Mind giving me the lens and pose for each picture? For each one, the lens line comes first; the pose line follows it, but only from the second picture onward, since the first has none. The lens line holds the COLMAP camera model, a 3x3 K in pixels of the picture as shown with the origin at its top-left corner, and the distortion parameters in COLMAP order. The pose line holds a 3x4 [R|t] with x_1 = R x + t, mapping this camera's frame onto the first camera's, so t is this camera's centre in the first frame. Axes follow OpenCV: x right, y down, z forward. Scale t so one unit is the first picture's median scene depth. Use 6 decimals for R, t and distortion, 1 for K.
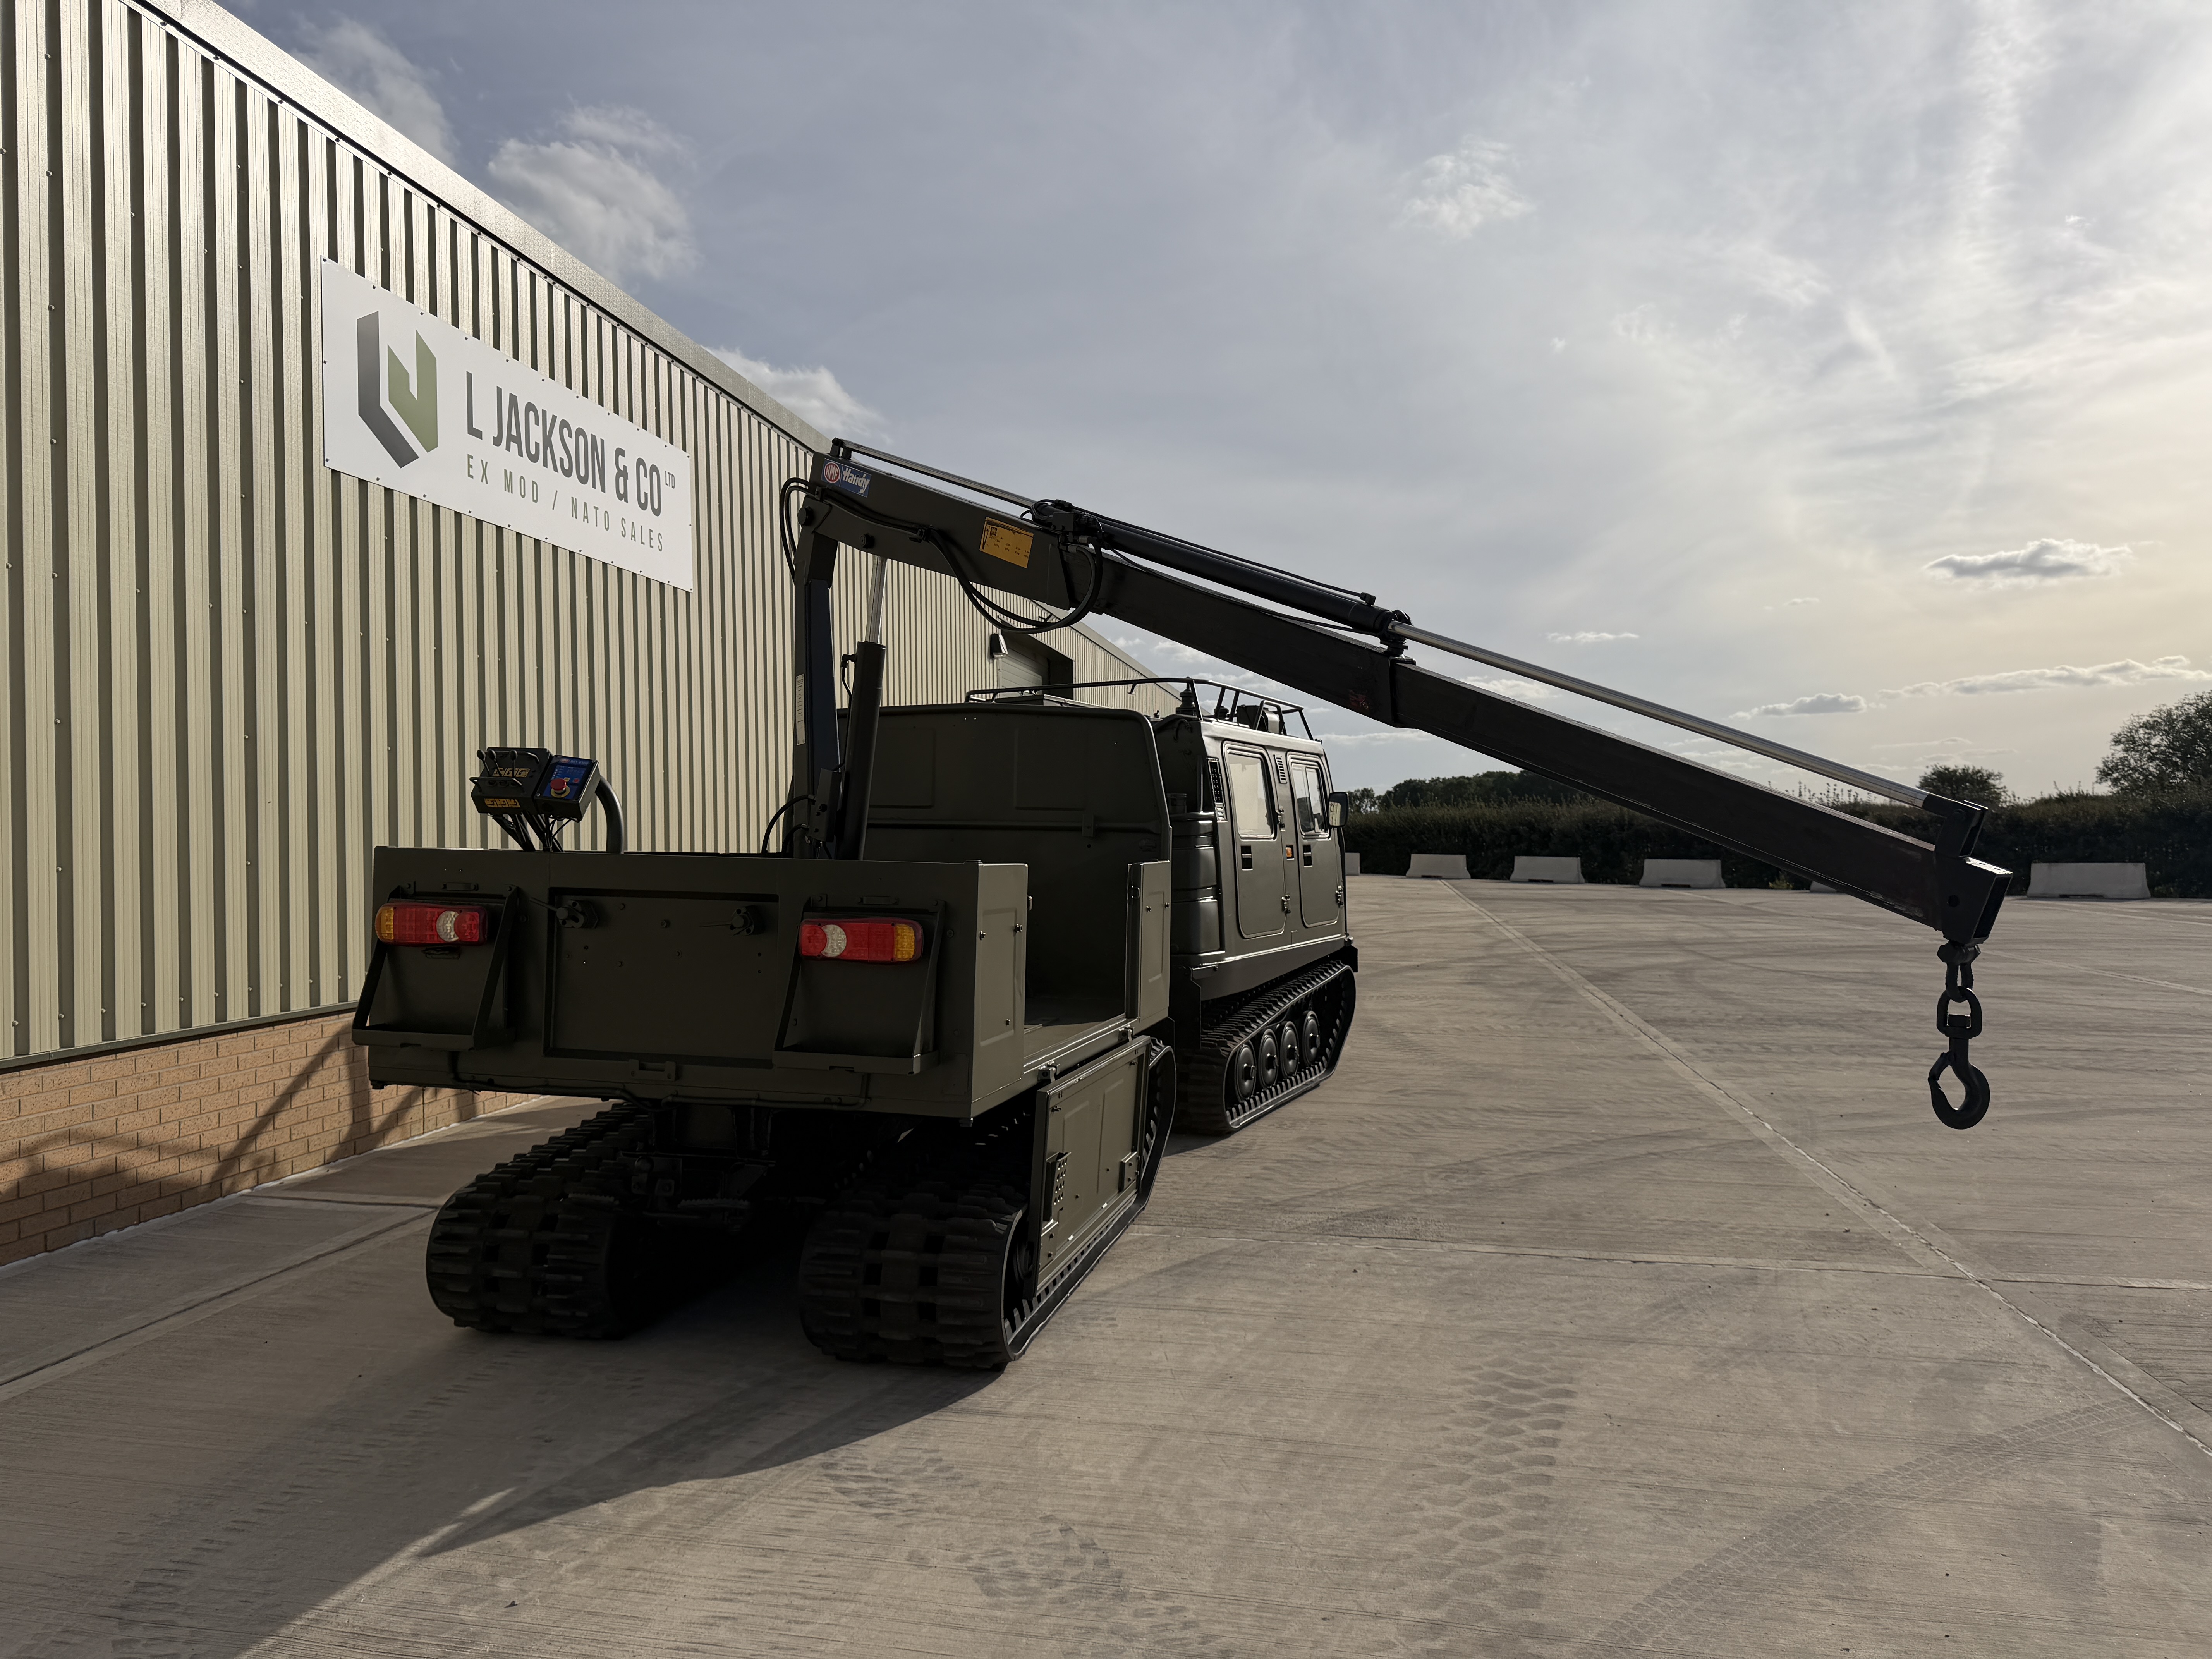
lens RADIAL K [[1539.8, 0, 1106.5], [0, 1539.8, 837.6], [0, 0, 1]] dist [0.136943, -0.236391]
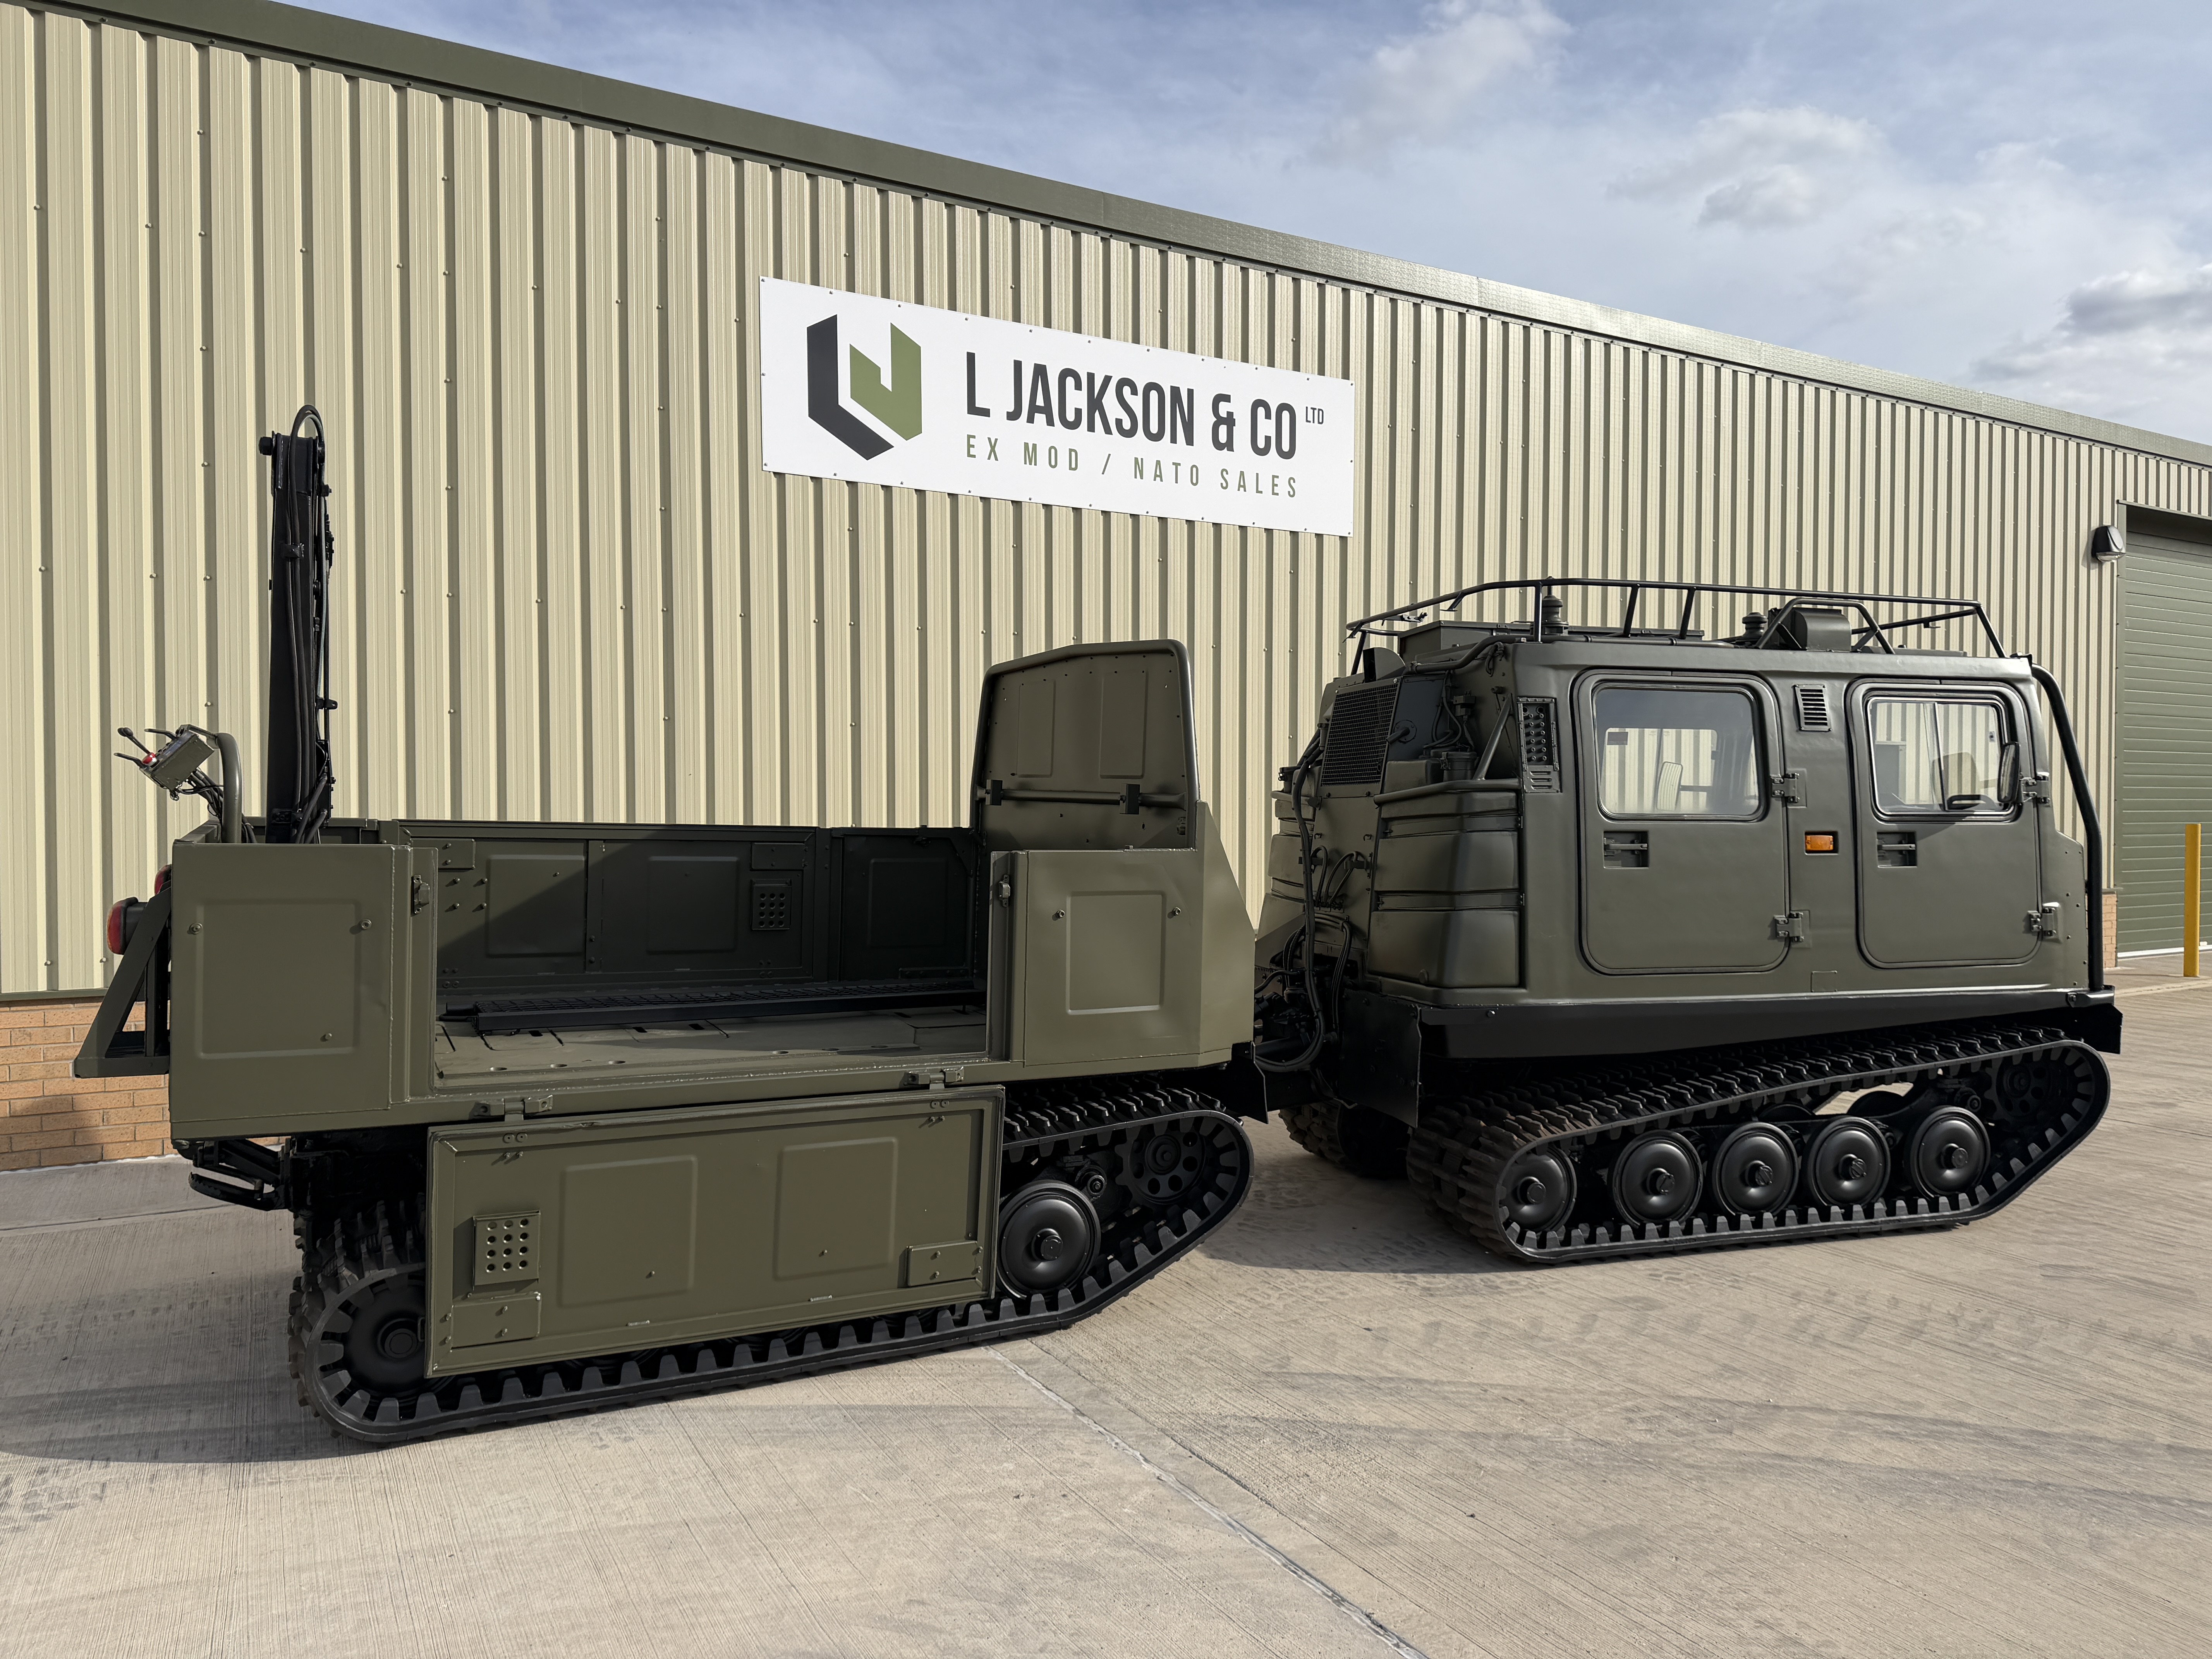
lens RADIAL K [[1551.2, 0, 1096.6], [0, 1551.2, 850.3], [0, 0, 1]] dist [0.074456, -0.094017]
pose [[0.649183, 0.031036, -0.759999, 0.461642], [-0.008295, 0.999397, 0.033727, -0.007524], [0.760587, -0.015591, 0.649048, 0.421497]]
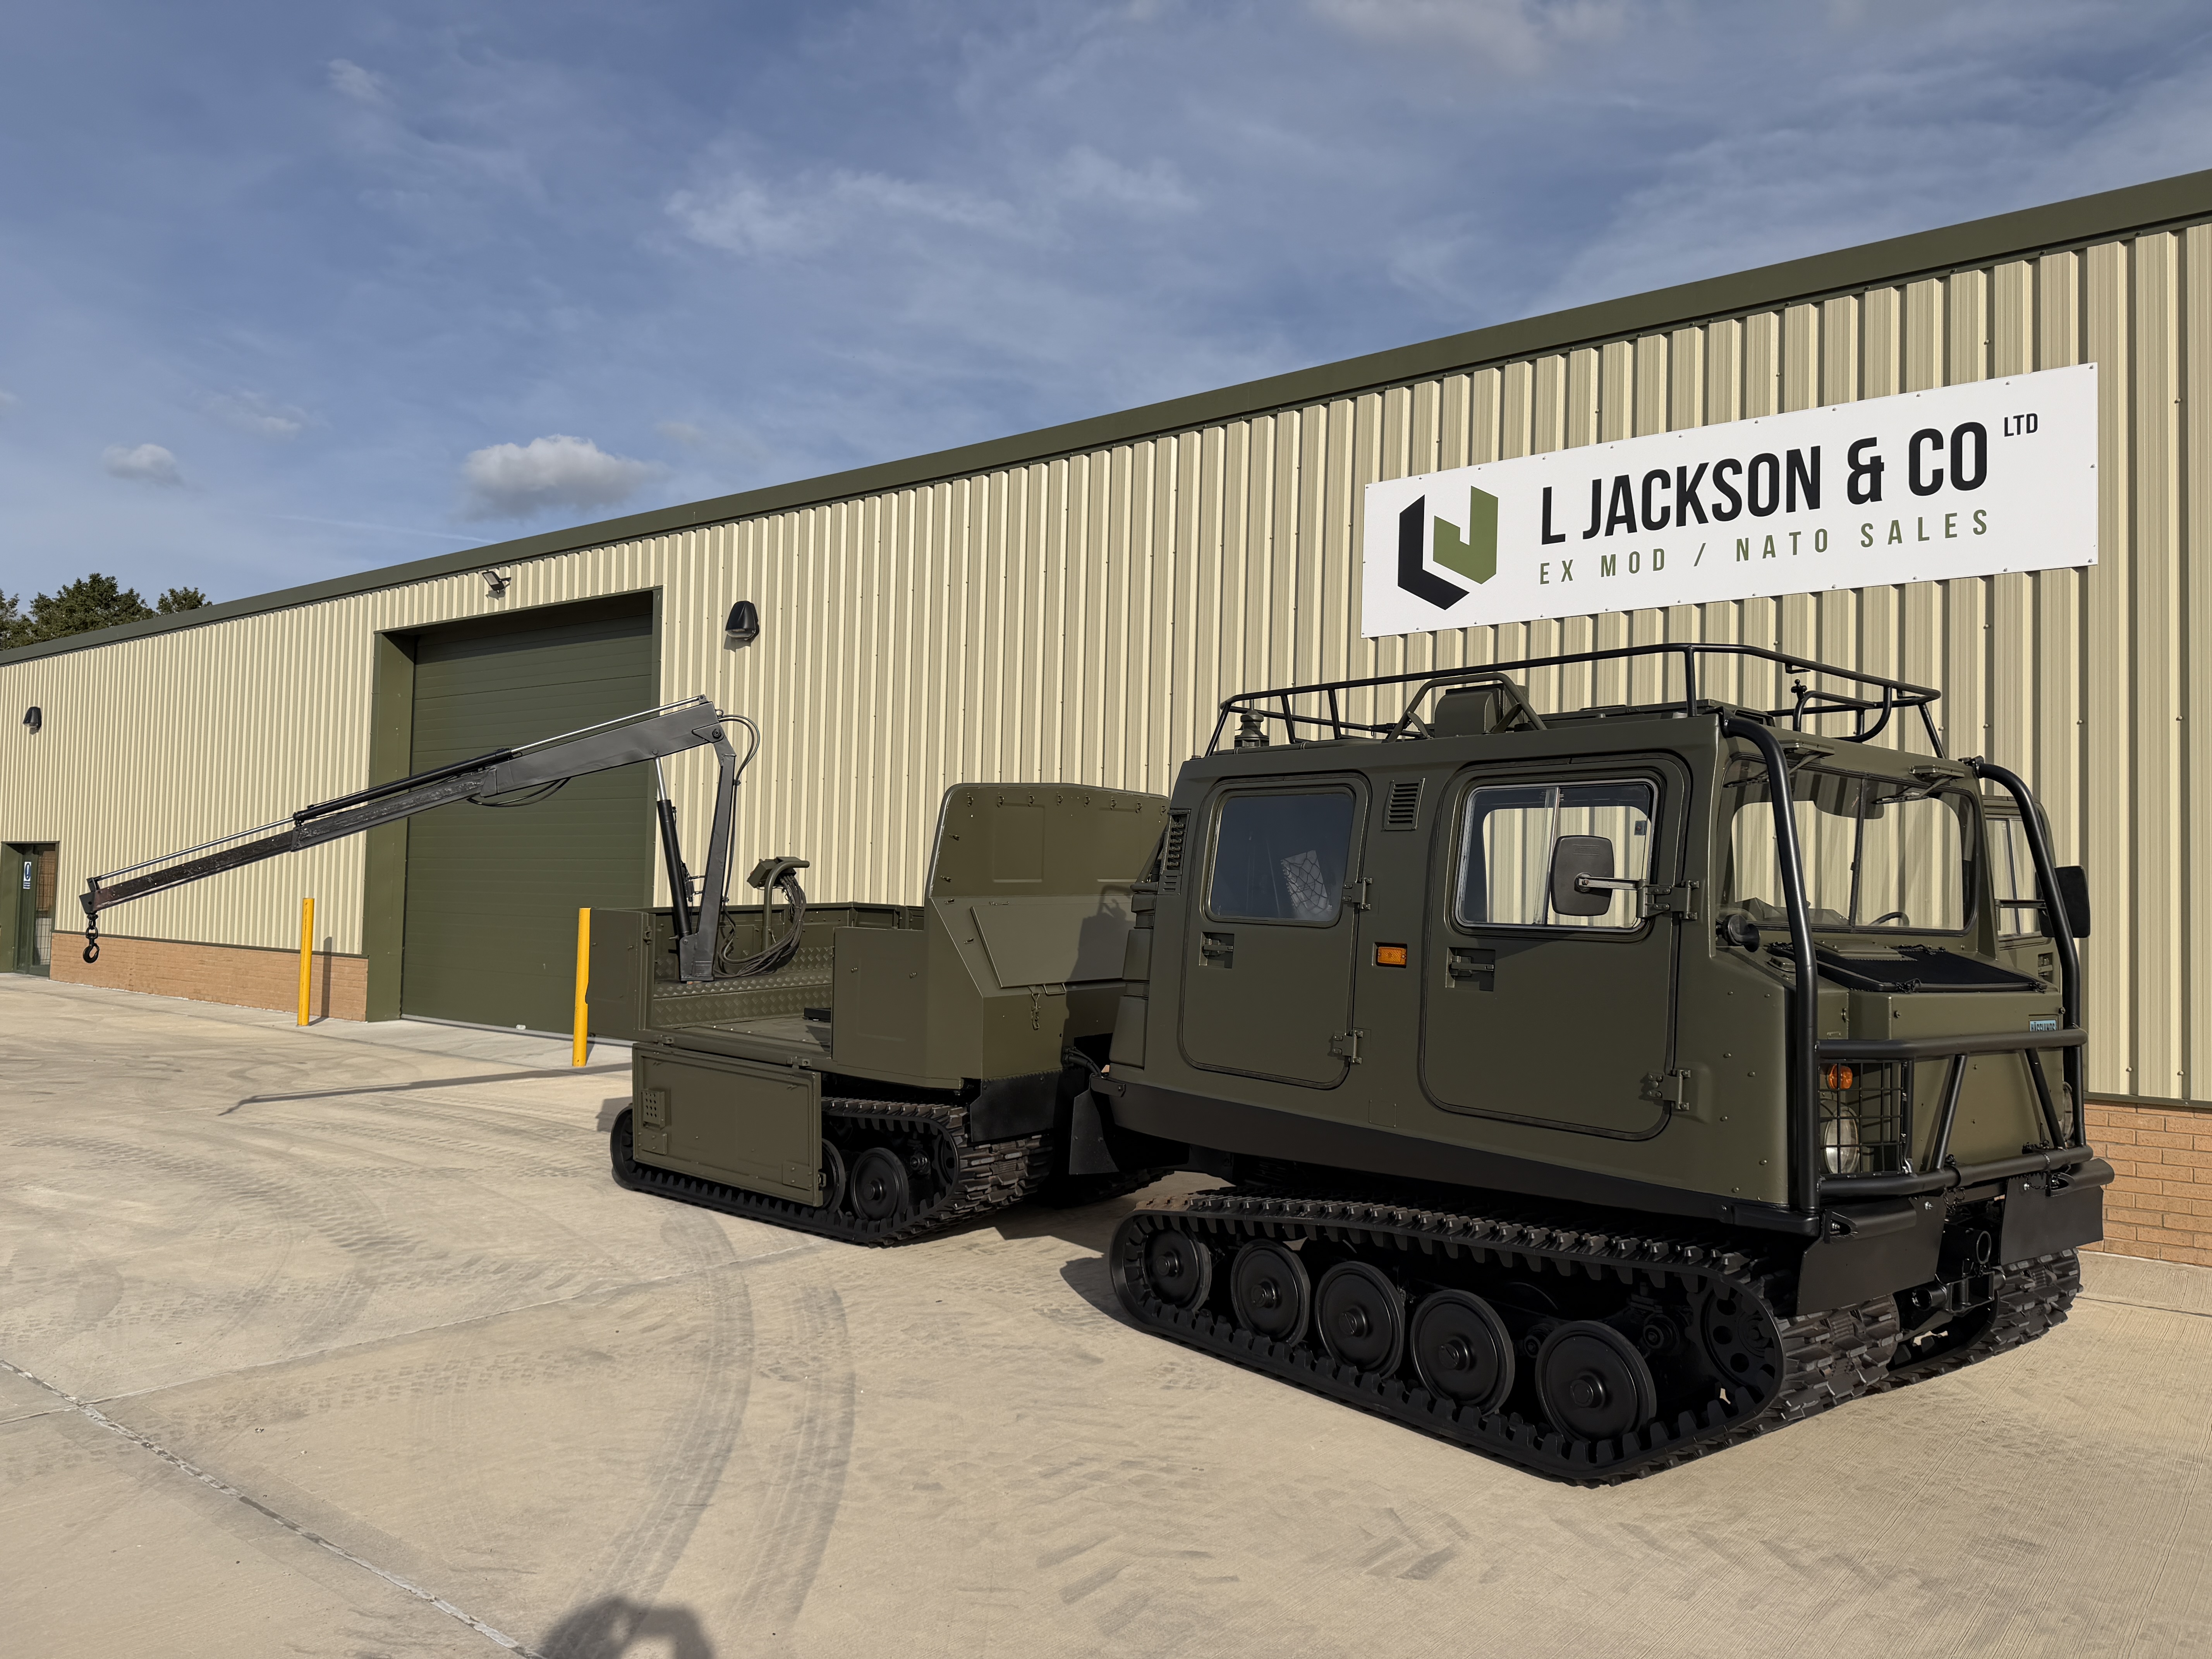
lens RADIAL K [[1563.0, 0, 1096.5], [0, 1563.0, 837.1], [0, 0, 1]] dist [0.007574, -0.010781]
pose [[-0.469247, -0.037847, -0.882255, 0.736959], [-0.020481, 0.999279, -0.031973, -0.013466], [0.882829, 0.003066, -0.469684, 1.317148]]
